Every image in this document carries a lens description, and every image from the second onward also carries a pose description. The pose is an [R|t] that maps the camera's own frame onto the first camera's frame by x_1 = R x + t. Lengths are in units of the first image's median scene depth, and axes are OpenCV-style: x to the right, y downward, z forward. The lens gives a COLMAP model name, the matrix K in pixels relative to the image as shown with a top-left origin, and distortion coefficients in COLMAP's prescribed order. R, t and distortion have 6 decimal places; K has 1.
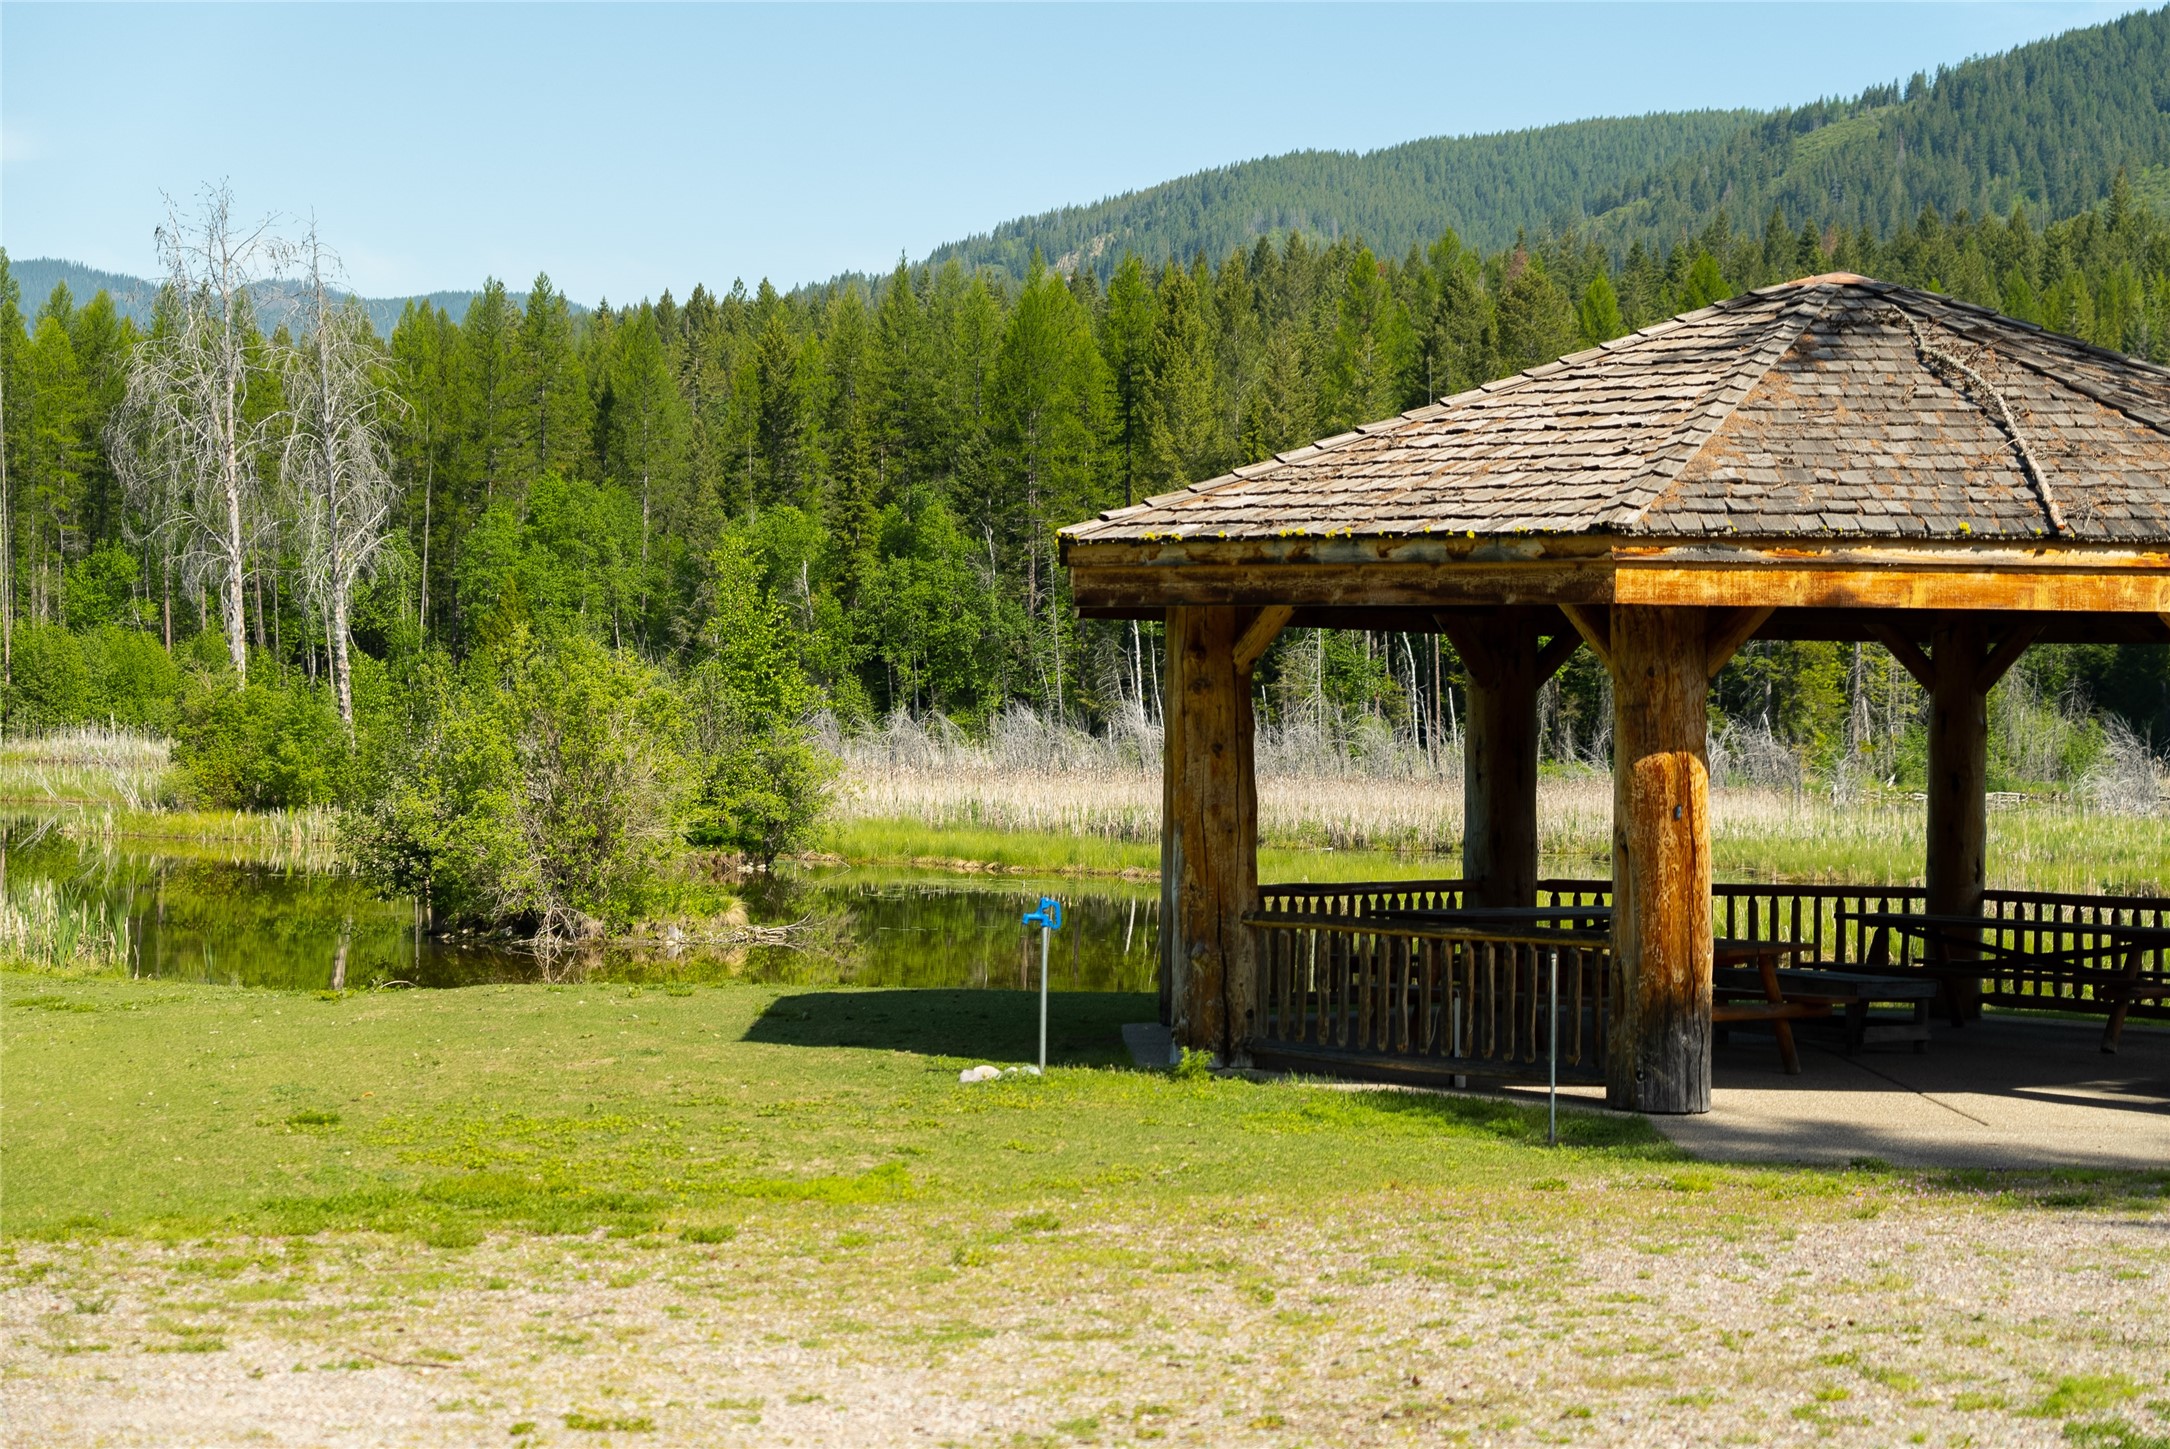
lens RADIAL K [[4347.3, 0, 1085.0], [0, 4347.3, 724.5], [0, 0, 1]] dist [0.002514, 0.057342]
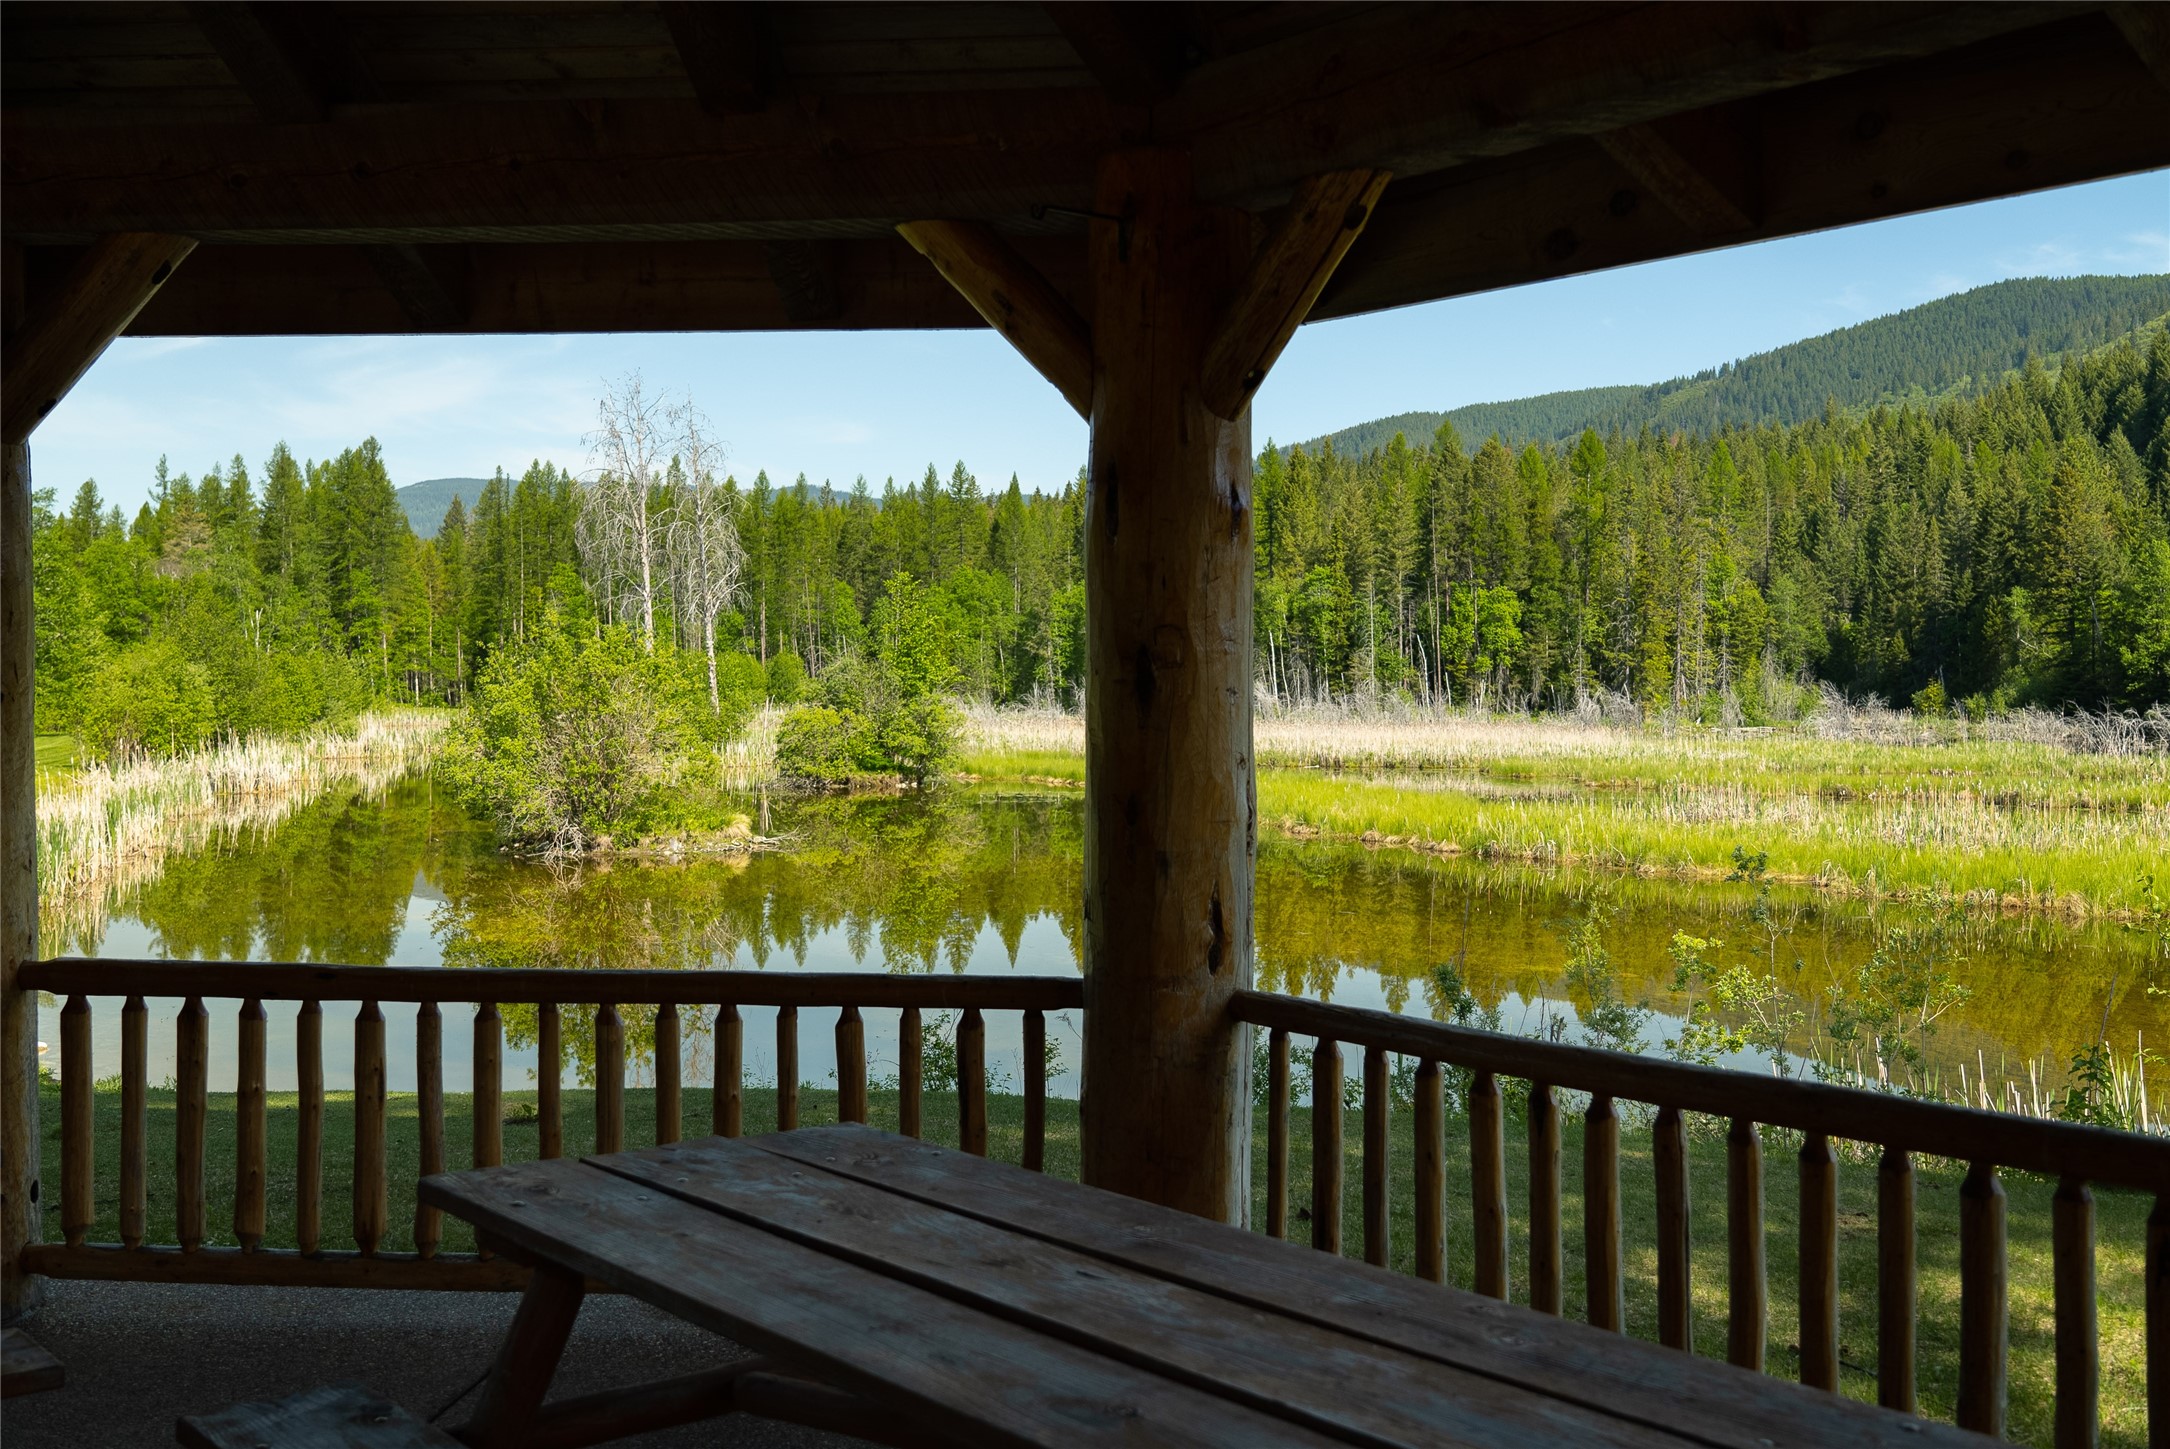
lens RADIAL K [[2094.1, 0, 1085.0], [0, 2094.1, 724.5], [0, 0, 1]] dist [-0.003520, -0.003351]
pose [[0.993768, -0.012905, -0.110714, 0.030778], [0.014086, 0.999852, 0.009889, 0.002249], [0.110570, -0.011387, 0.993803, 0.121021]]
